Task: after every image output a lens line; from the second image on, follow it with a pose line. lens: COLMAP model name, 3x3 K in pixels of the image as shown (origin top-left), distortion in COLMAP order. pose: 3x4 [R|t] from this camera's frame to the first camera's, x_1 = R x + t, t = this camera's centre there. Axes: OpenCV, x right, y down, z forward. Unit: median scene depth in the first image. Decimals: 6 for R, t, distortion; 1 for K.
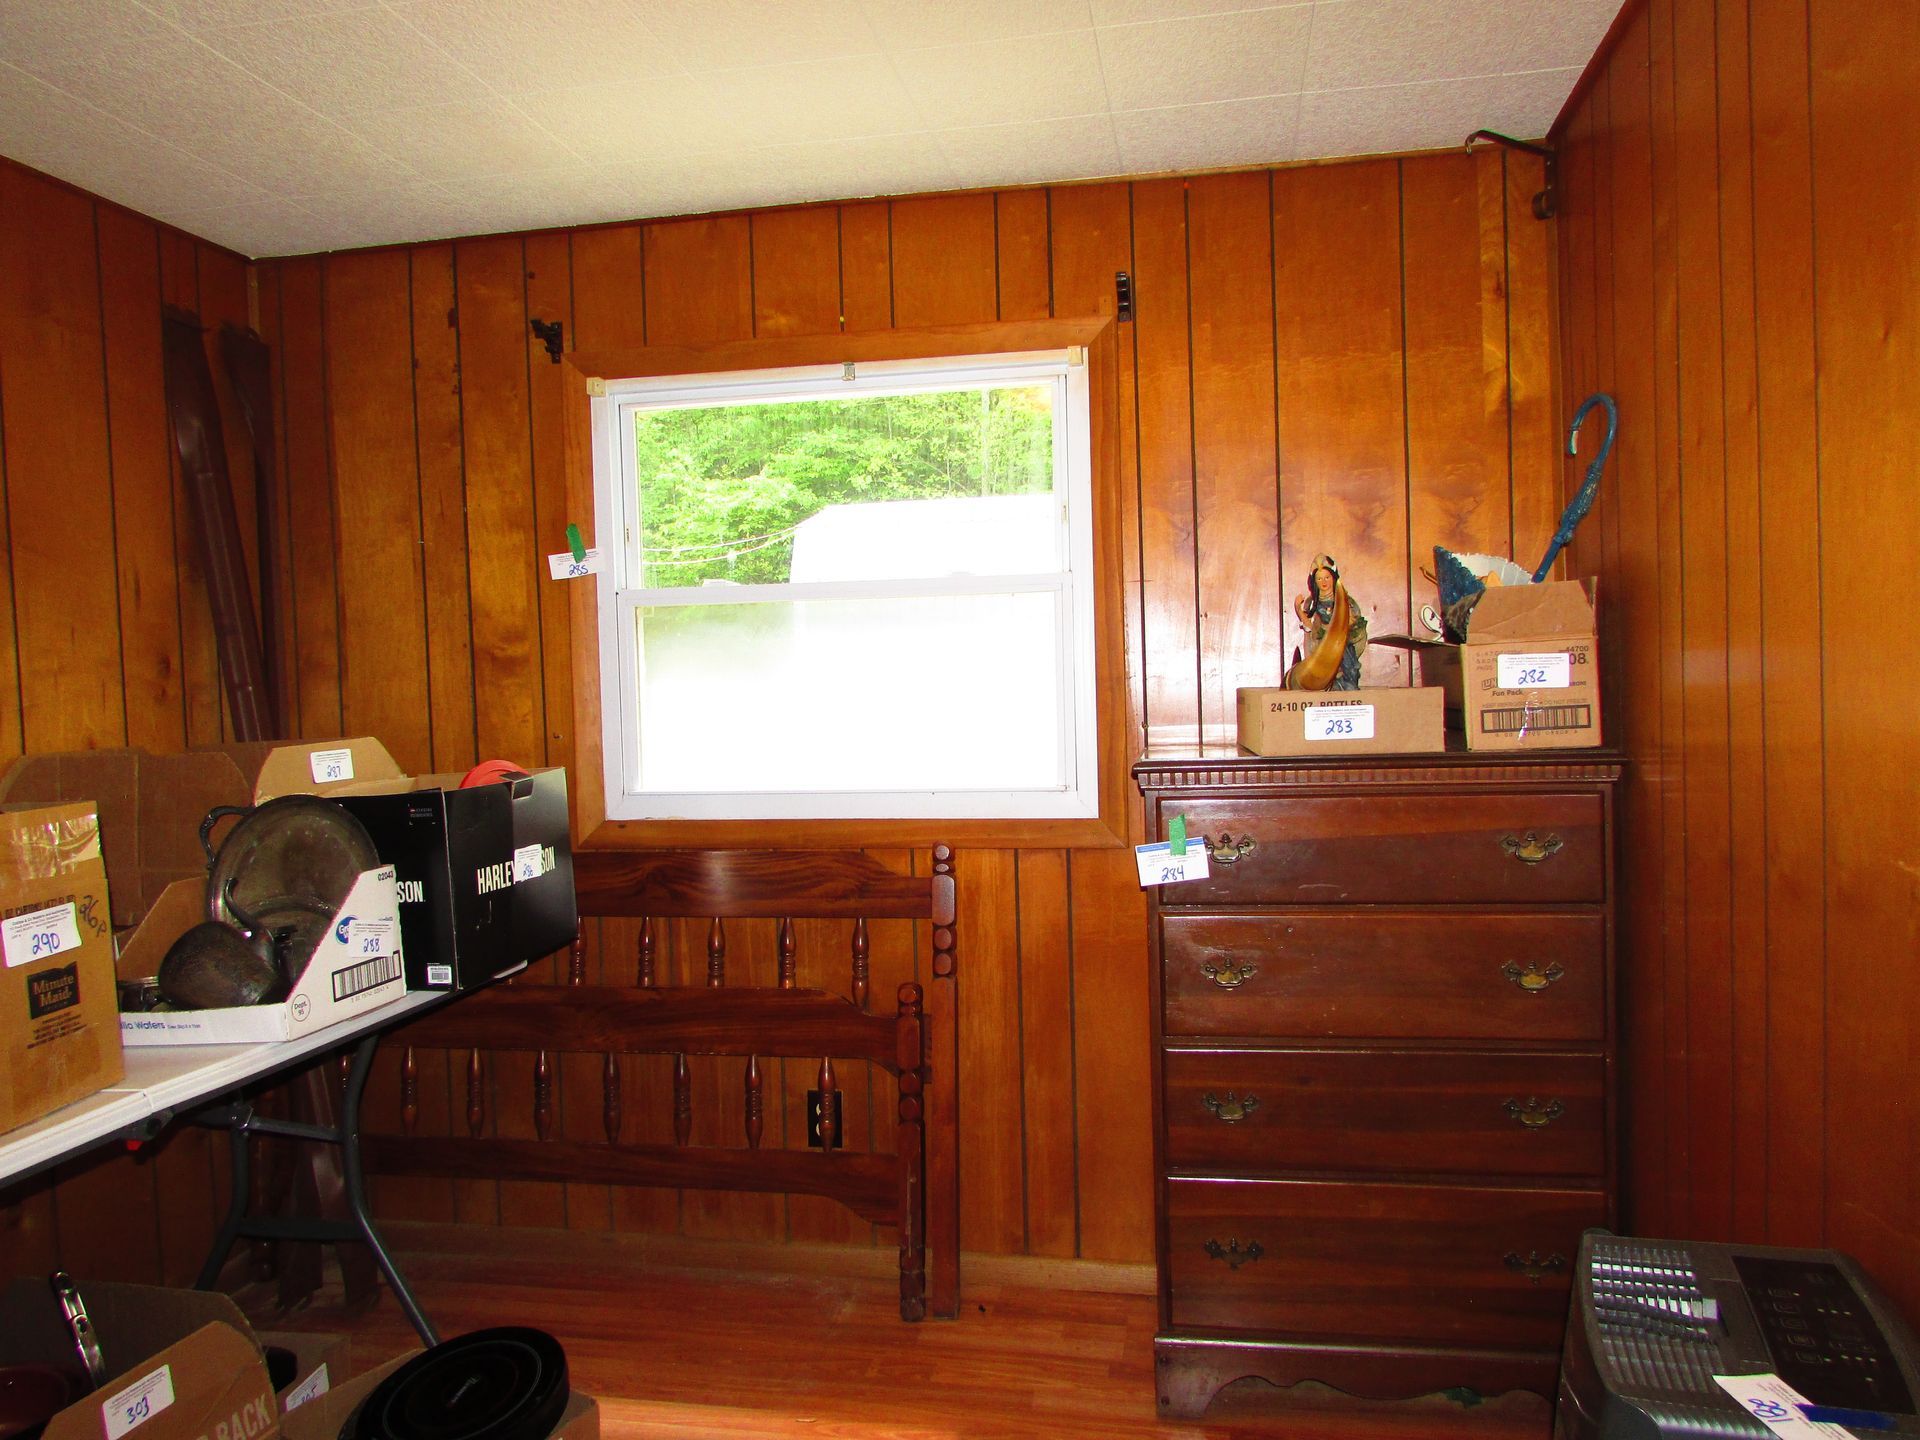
lens RADIAL K [[1373.4, 0, 963.5], [0, 1373.4, 728.6], [0, 0, 1]] dist [-0.021665, 0.014066]
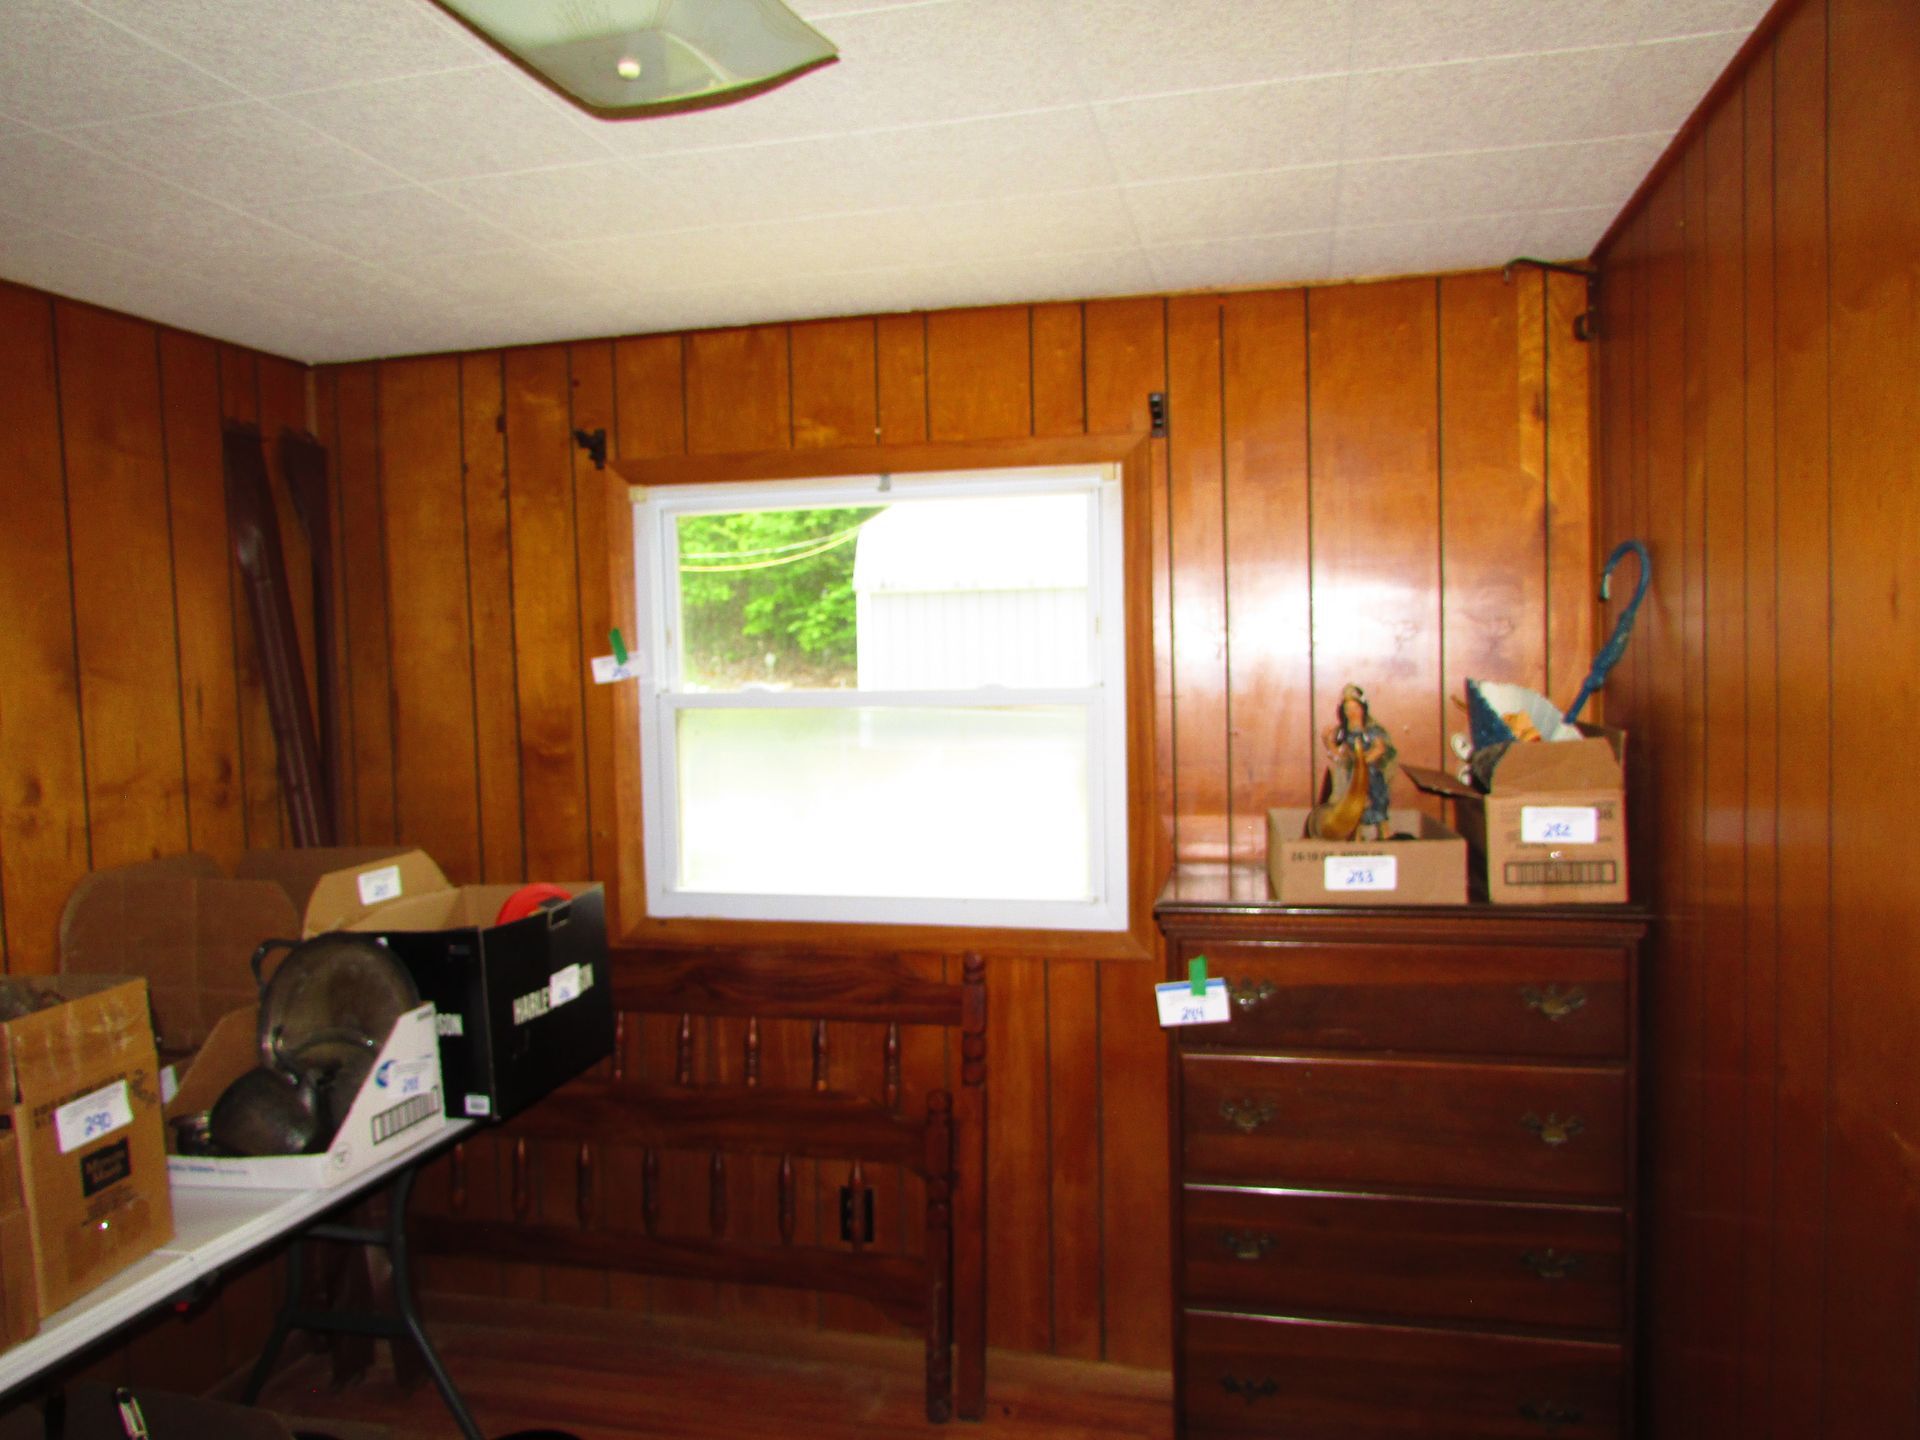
lens RADIAL K [[1373.4, 0, 967.0], [0, 1373.4, 713.8], [0, 0, 1]] dist [-0.021665, 0.014066]
pose [[0.998724, 0.008873, -0.049716, 0.029991], [-0.008016, 0.999816, 0.017405, -0.112685], [0.049861, -0.016984, 0.998612, -0.009538]]
